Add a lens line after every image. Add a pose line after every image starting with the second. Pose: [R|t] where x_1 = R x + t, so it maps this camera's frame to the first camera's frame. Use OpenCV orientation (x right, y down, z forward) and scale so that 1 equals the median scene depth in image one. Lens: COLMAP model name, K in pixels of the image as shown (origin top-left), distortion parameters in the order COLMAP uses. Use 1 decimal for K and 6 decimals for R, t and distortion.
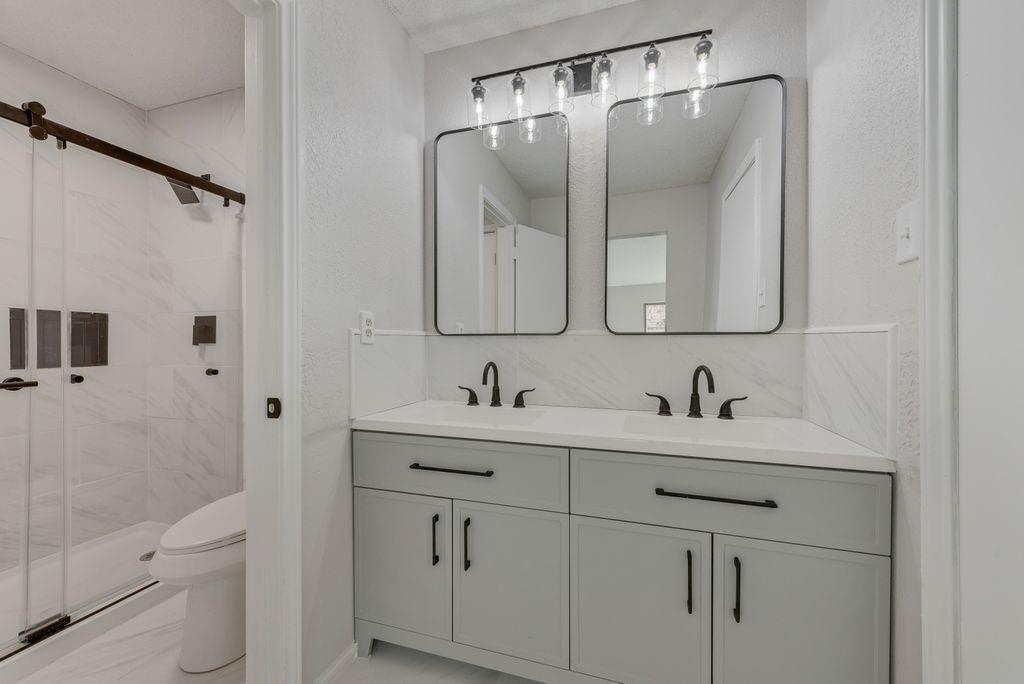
lens RADIAL K [[398.7, 0, 512.4], [0, 398.7, 340.9], [0, 0, 1]] dist [0.013574, -0.001424]
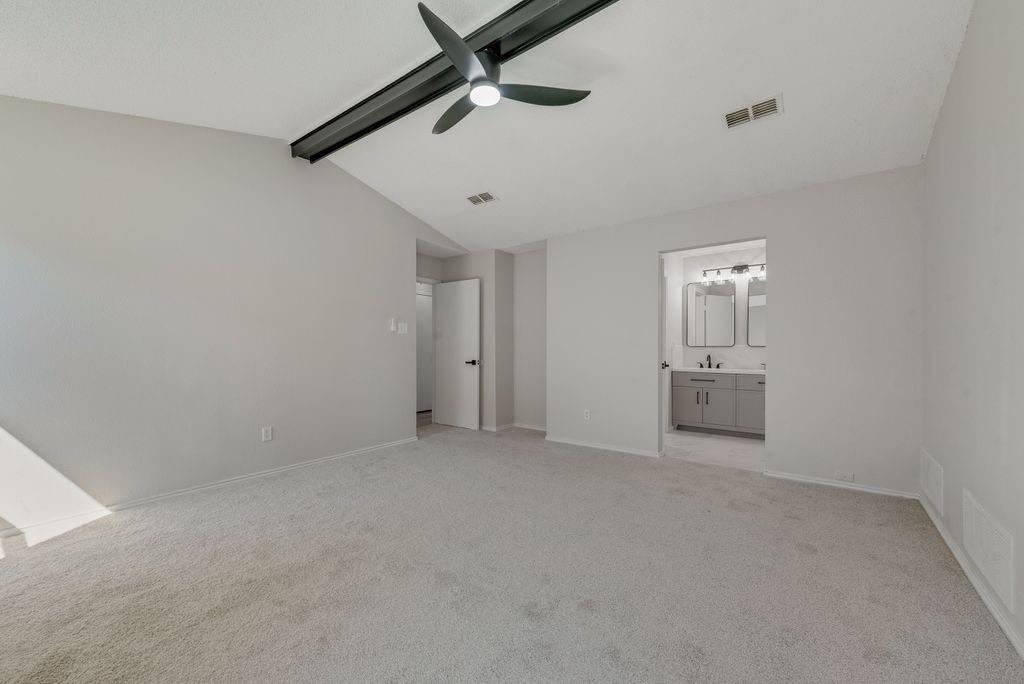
lens RADIAL K [[398.7, 0, 507.2], [0, 398.7, 346.7], [0, 0, 1]] dist [0.013574, -0.001424]
pose [[0.941578, 0.002997, -0.336781, -0.537961], [-0.001730, 0.999990, 0.004063, -0.027051], [0.336790, -0.003244, 0.941574, -2.861158]]
